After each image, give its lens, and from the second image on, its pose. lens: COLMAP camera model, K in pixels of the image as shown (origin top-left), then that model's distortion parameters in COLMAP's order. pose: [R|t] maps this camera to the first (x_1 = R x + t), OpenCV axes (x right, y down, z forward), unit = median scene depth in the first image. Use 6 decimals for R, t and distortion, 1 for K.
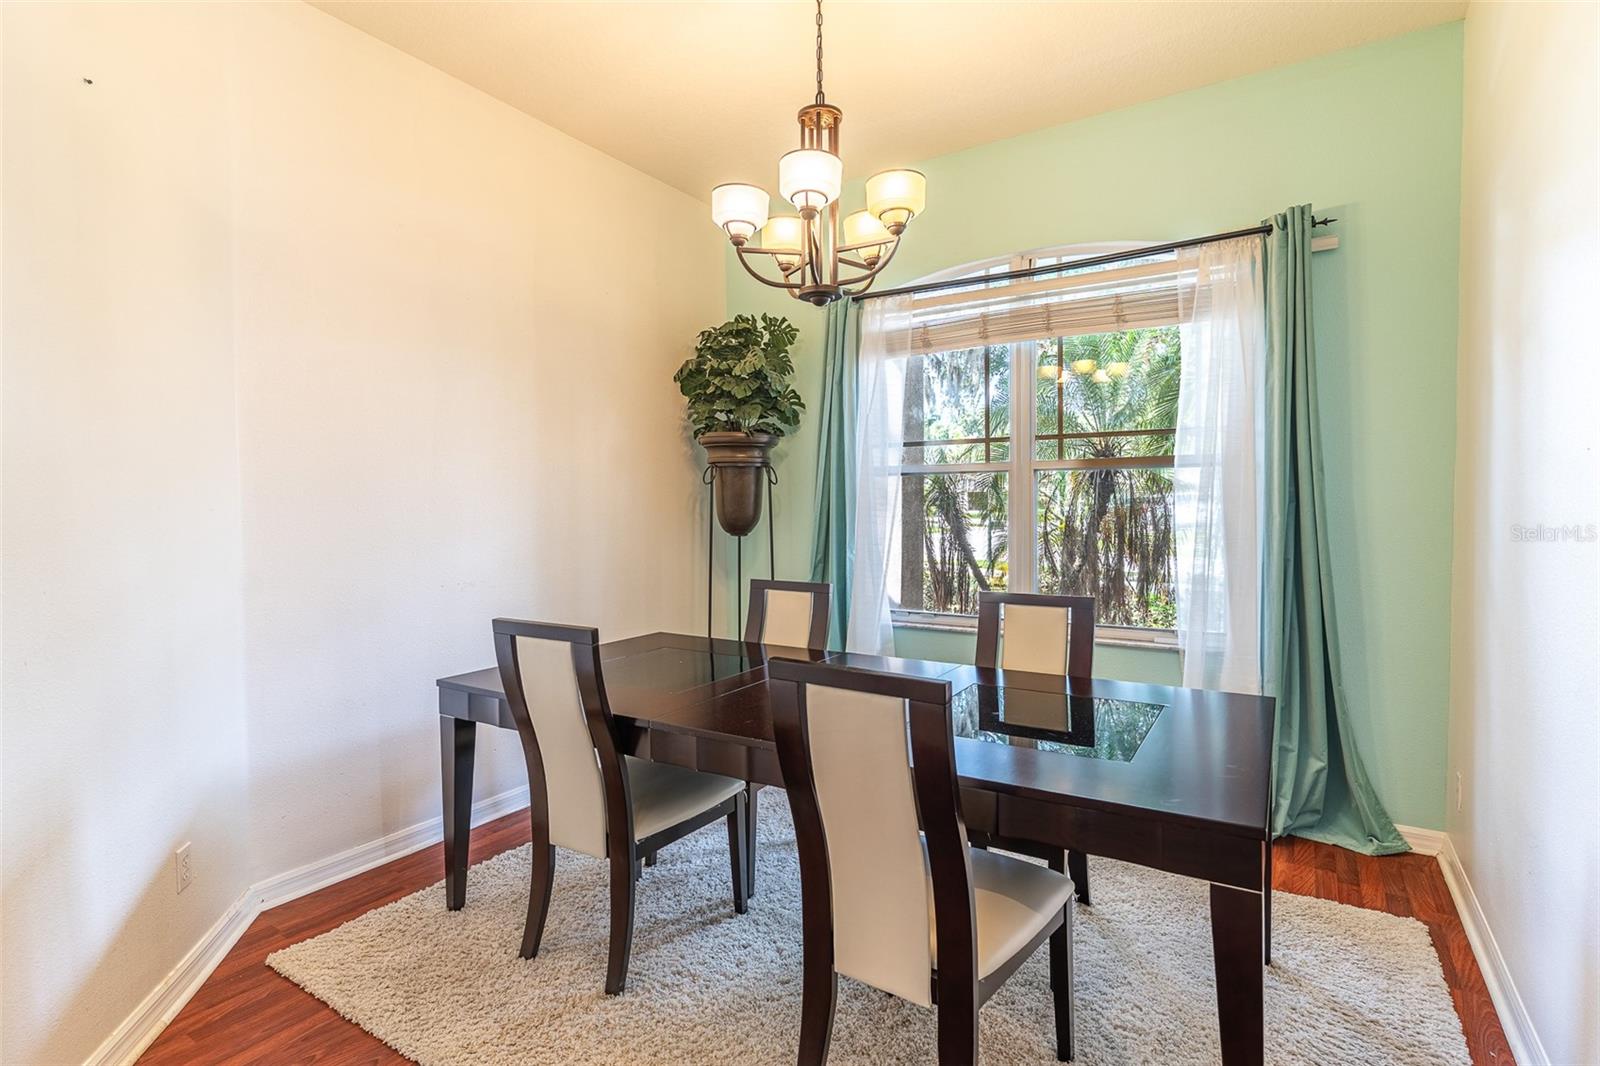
lens RADIAL K [[795.4, 0, 801.5], [0, 795.4, 524.4], [0, 0, 1]] dist [-0.004098, 0.000217]
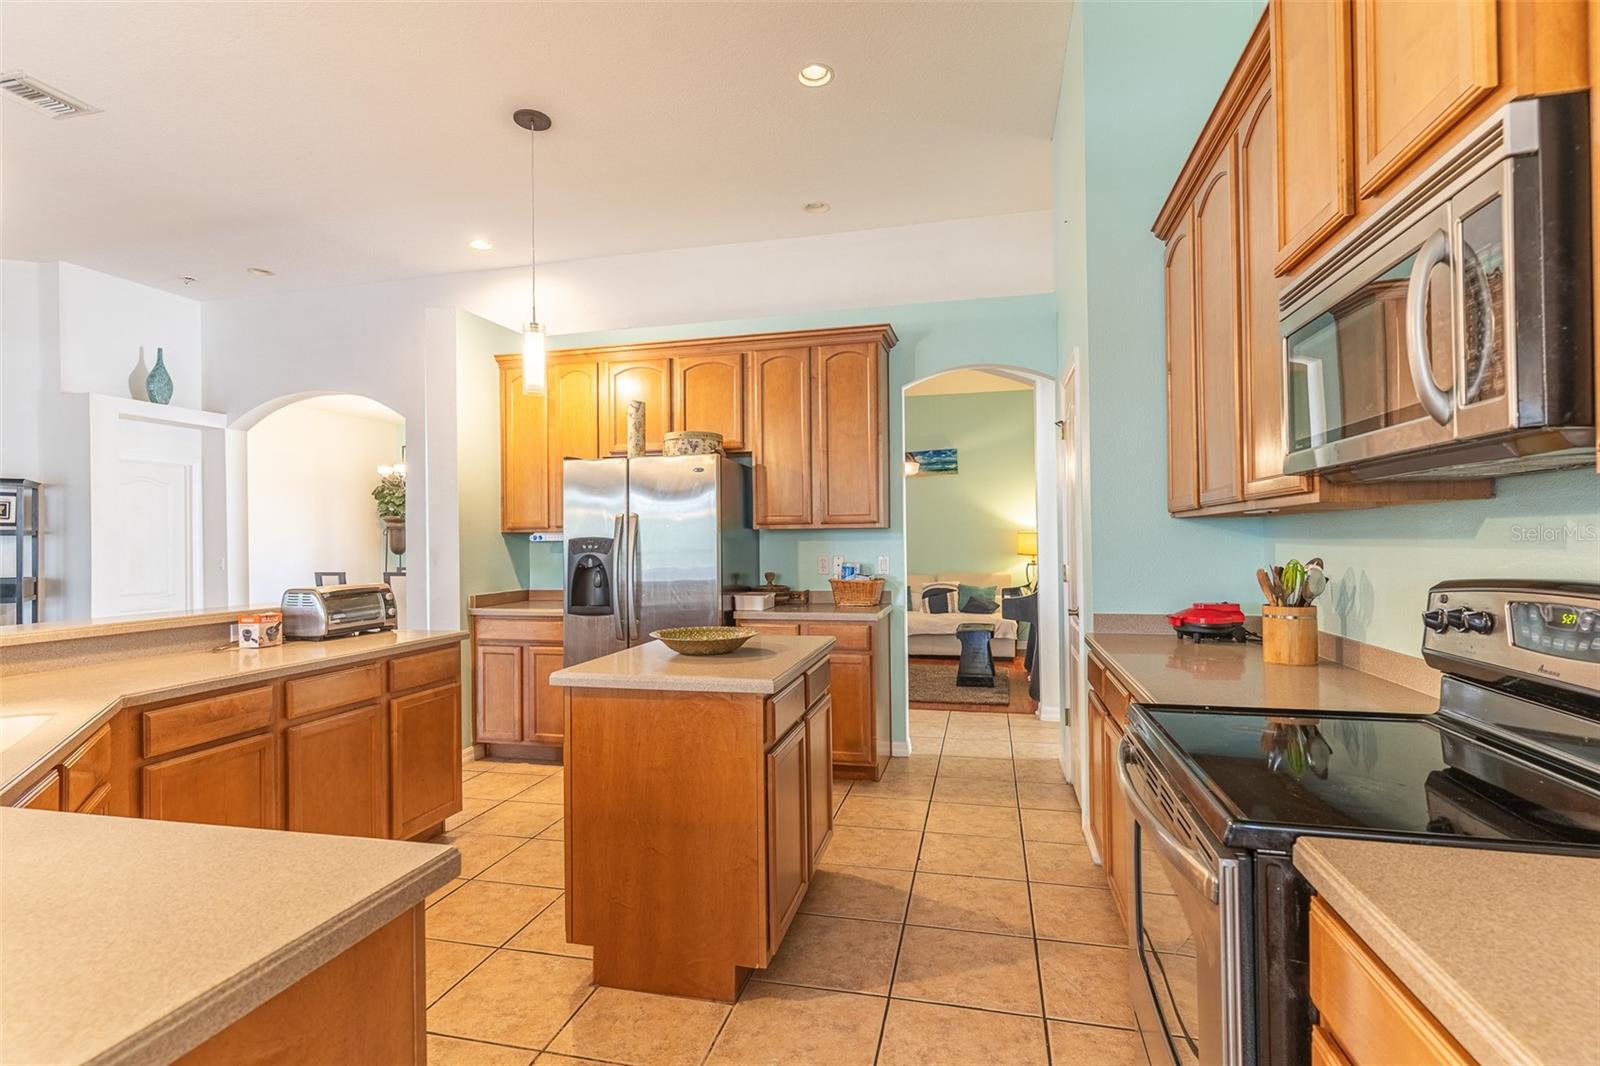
lens RADIAL K [[768.3, 0, 799.6], [0, 768.3, 533.8], [0, 0, 1]] dist [0.003361, 0.000457]
pose [[0.951306, -0.006601, 0.308179, 0.399501], [0.015040, 0.999574, -0.025016, 0.028156], [-0.307882, 0.028433, 0.951000, -1.831005]]
